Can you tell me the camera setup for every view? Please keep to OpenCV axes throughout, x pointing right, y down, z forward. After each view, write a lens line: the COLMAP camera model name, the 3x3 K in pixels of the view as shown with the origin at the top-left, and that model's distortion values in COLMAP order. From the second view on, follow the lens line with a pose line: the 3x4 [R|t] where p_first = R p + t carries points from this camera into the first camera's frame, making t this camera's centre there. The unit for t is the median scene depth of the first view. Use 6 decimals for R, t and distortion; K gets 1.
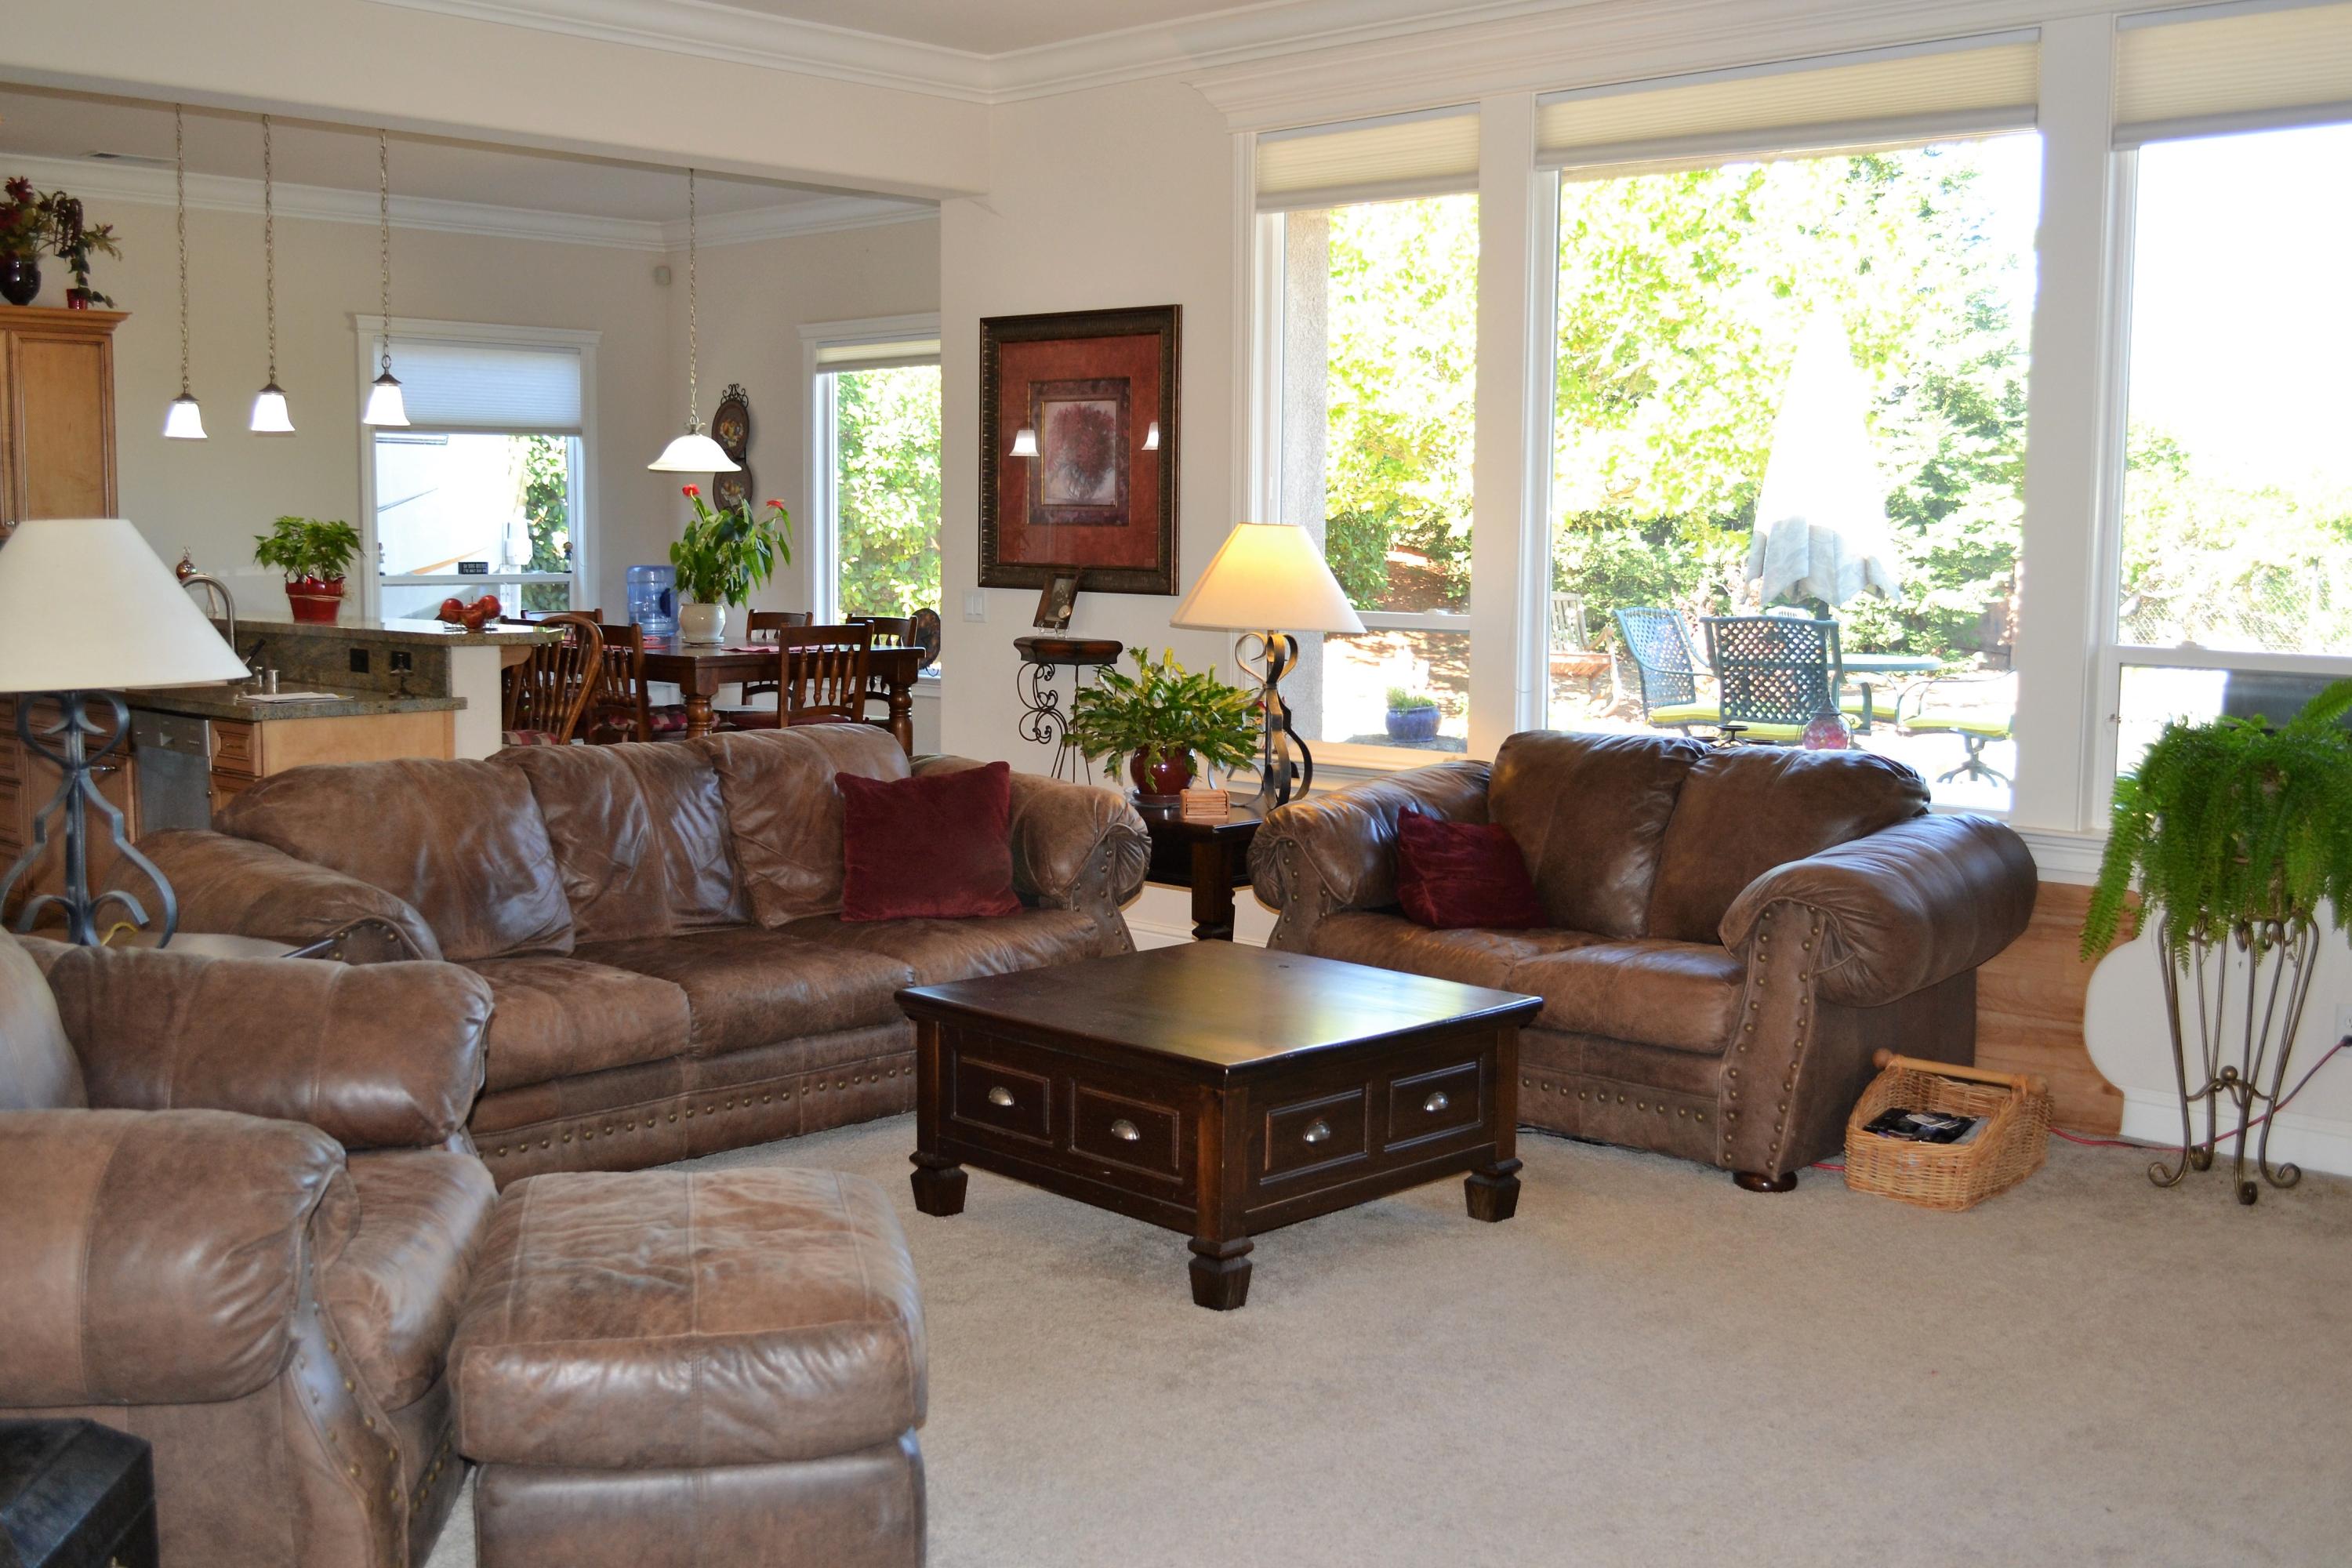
lens RADIAL K [[2451.4, 0, 1175.4], [0, 2451.4, 785.6], [0, 0, 1]] dist [-0.026668, 0.000000]
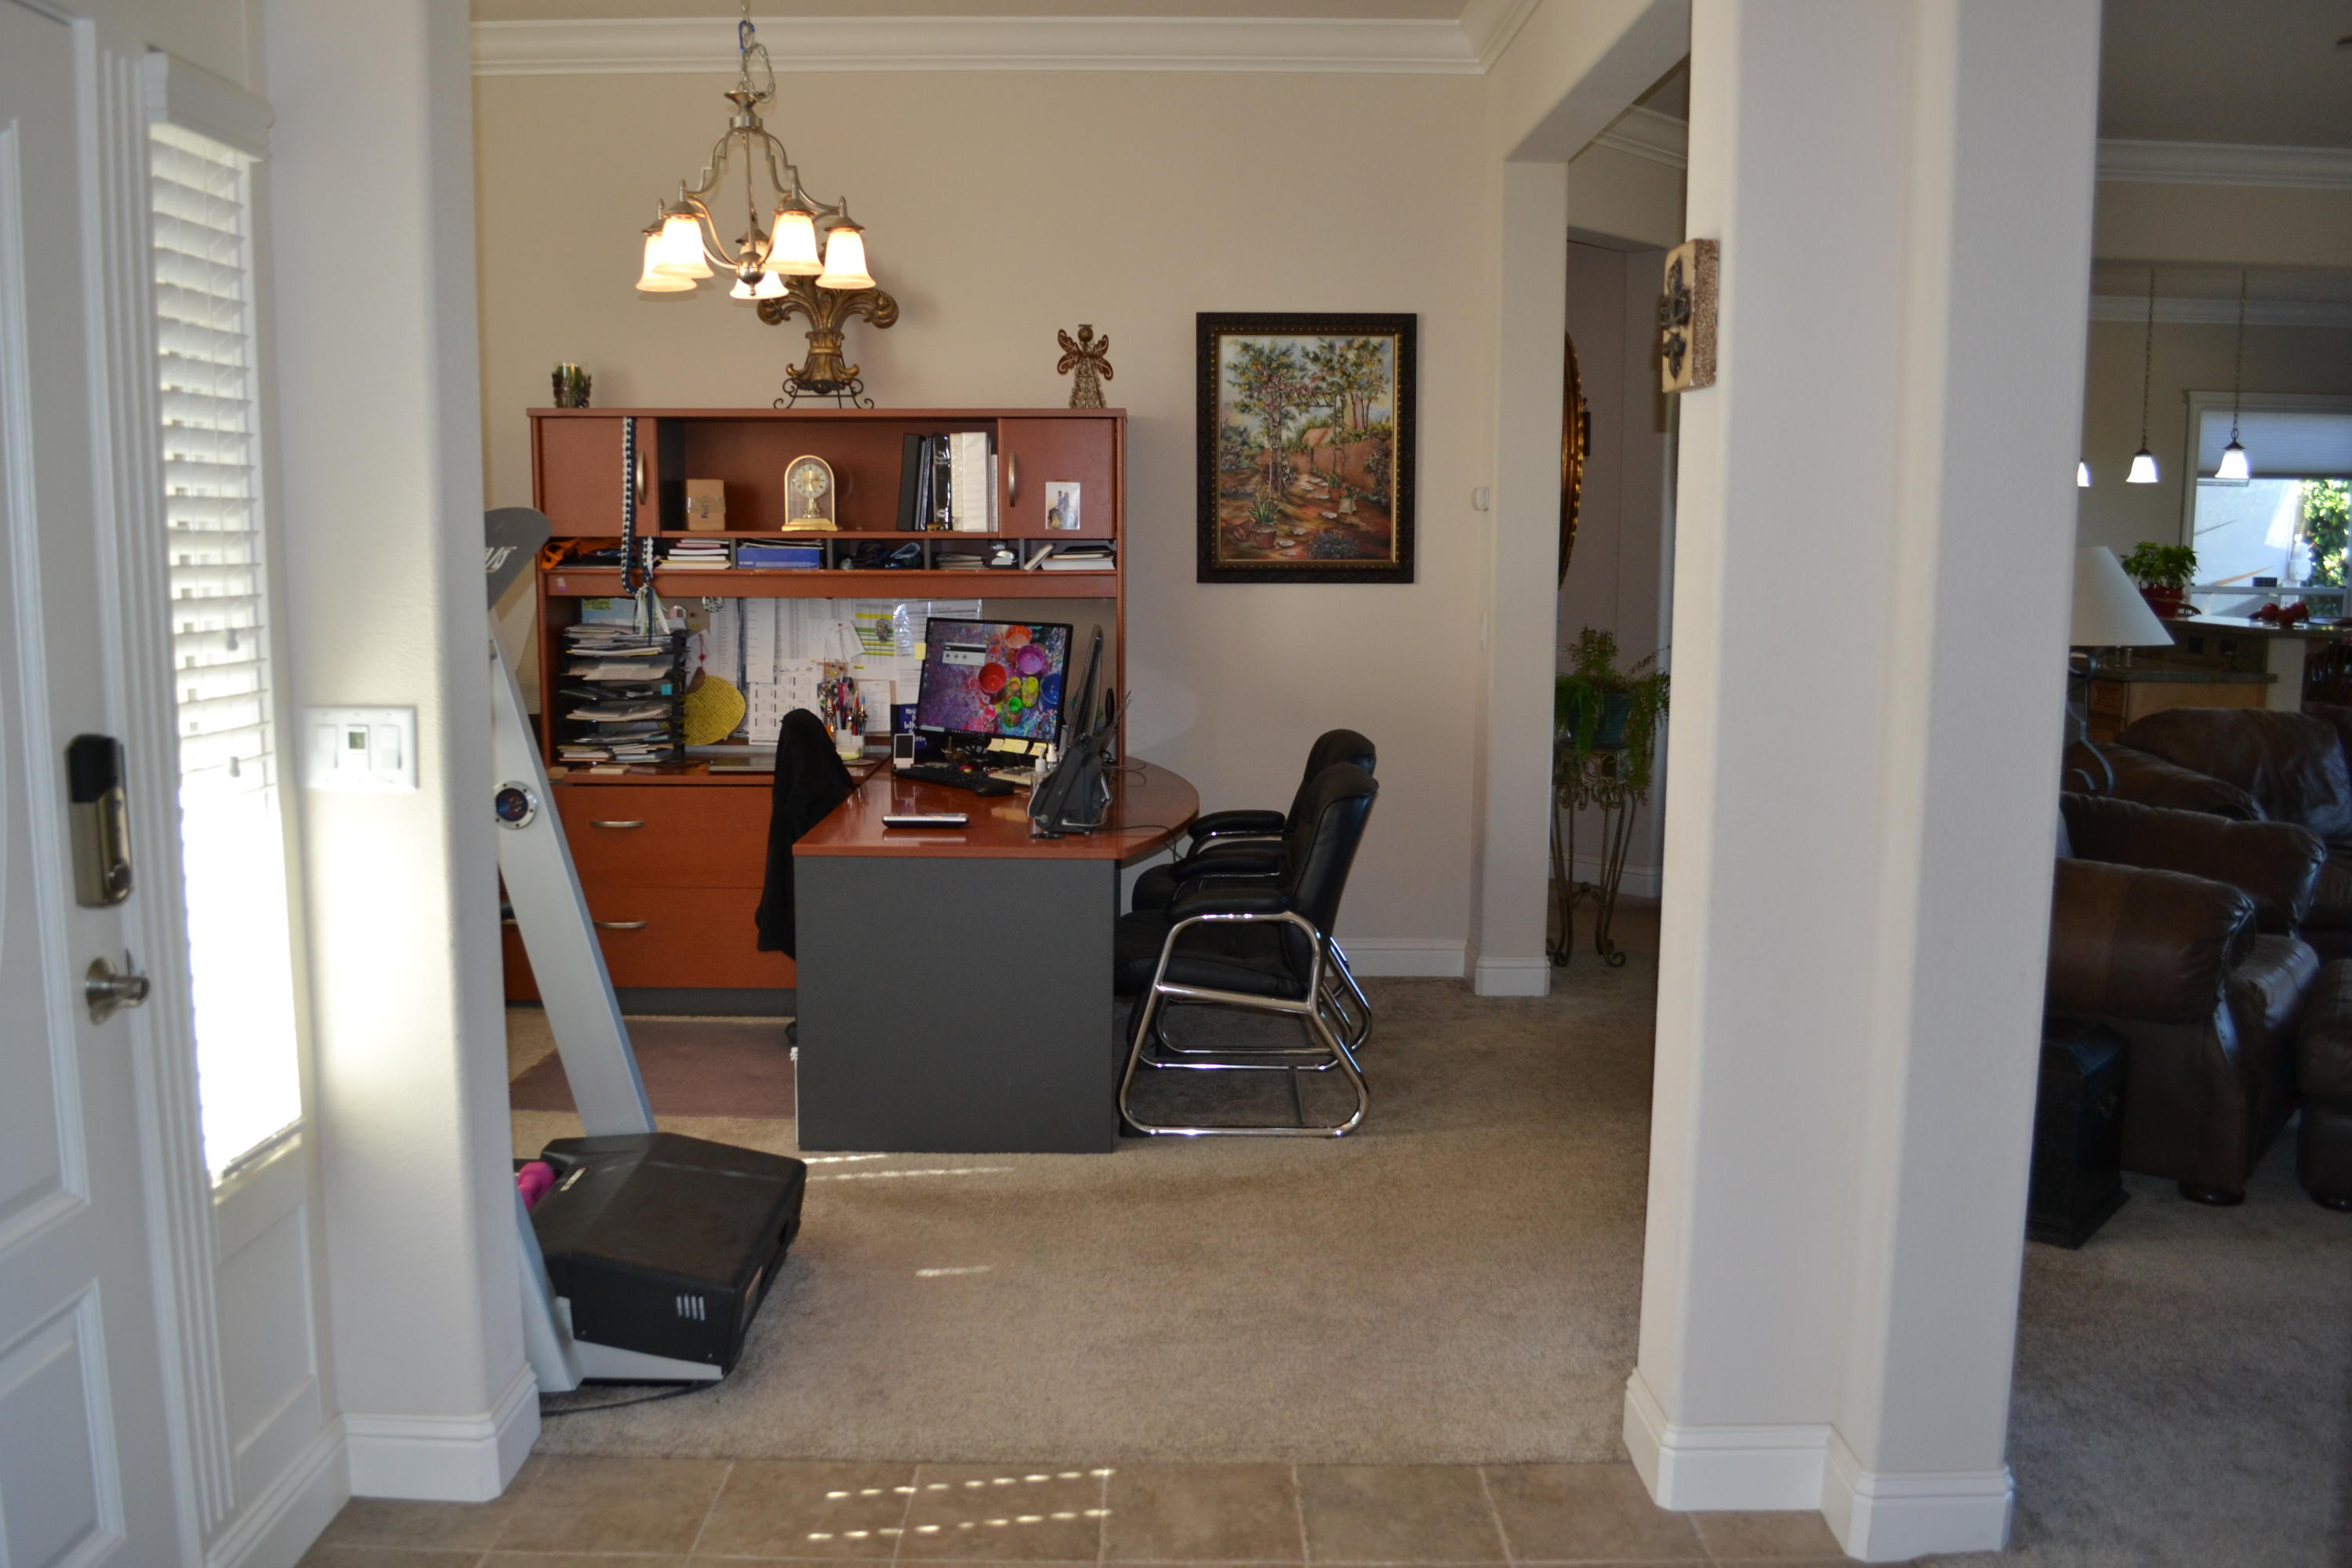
lens RADIAL K [[1860.4, 0, 1174.4], [0, 1860.4, 781.1], [0, 0, 1]] dist [-0.085549, -0.005878]
pose [[0.690572, 0.097778, -0.716624, 0.017934], [-0.080285, 0.995060, 0.058402, 0.015283], [0.718794, 0.017203, 0.695010, -0.170243]]
